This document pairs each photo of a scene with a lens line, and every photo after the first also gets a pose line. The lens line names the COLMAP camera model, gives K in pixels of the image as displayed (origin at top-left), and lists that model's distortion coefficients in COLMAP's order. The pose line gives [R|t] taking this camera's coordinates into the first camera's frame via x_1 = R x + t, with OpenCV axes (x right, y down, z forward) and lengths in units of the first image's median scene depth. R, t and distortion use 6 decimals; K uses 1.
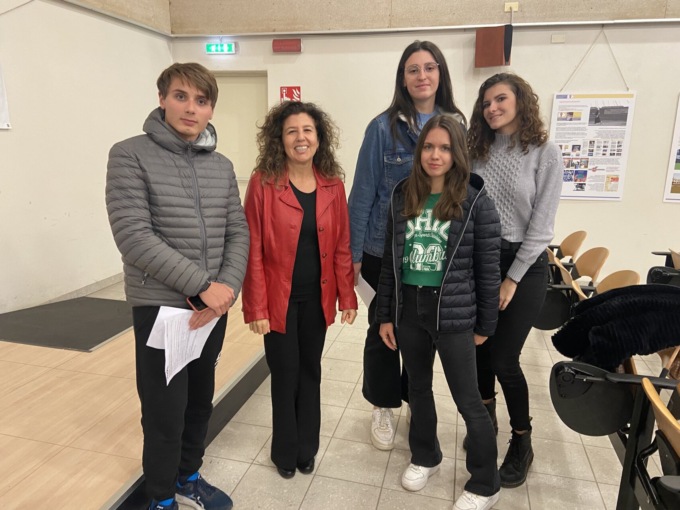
lens RADIAL K [[525.4, 0, 340.9], [0, 525.4, 241.7], [0, 0, 1]] dist [0.172997, -0.174802]
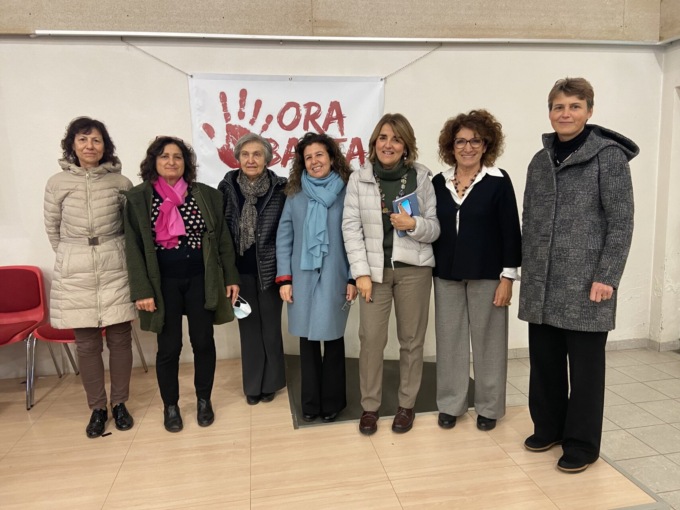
lens RADIAL K [[512.2, 0, 347.2], [0, 512.2, 254.3], [0, 0, 1]] dist [0.148088, -0.160850]
pose [[0.407484, 0.085540, -0.909197, 0.197045], [-0.147623, 0.988679, 0.026855, -0.069926], [0.901201, 0.123275, 0.415499, 0.412913]]
